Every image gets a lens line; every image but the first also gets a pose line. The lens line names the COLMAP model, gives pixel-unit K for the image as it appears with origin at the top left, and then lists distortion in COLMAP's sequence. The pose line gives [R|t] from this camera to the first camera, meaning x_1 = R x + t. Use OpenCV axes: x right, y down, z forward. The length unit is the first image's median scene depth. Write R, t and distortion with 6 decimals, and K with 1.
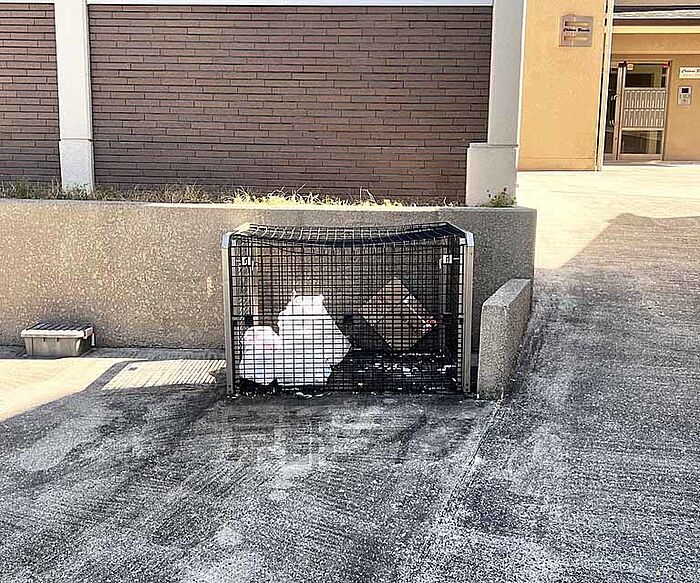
lens RADIAL K [[709.7, 0, 335.7], [0, 709.7, 289.3], [0, 0, 1]] dist [0.169679, -0.374636]
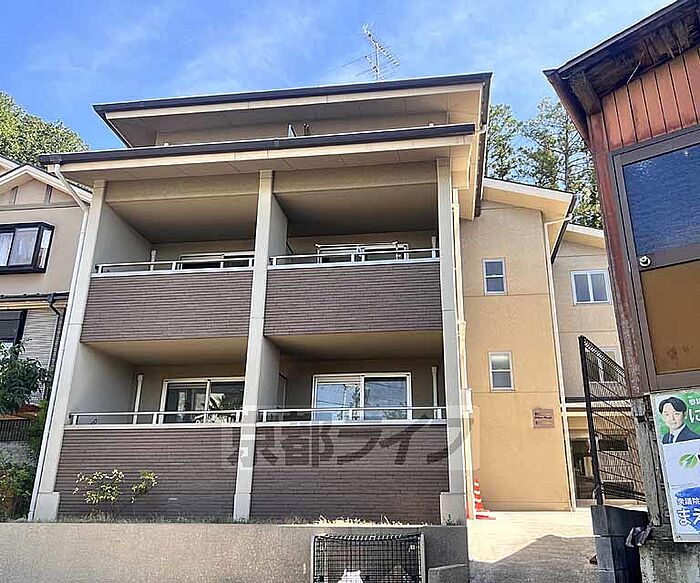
lens RADIAL K [[568.5, 0, 362.5], [0, 568.5, 292.5], [0, 0, 1]] dist [0.082918, -0.155259]
pose [[0.996923, -0.033116, -0.071051, 0.118558], [-0.007712, 0.860553, -0.509303, 0.141970], [0.078009, 0.508284, 0.857649, -0.714485]]
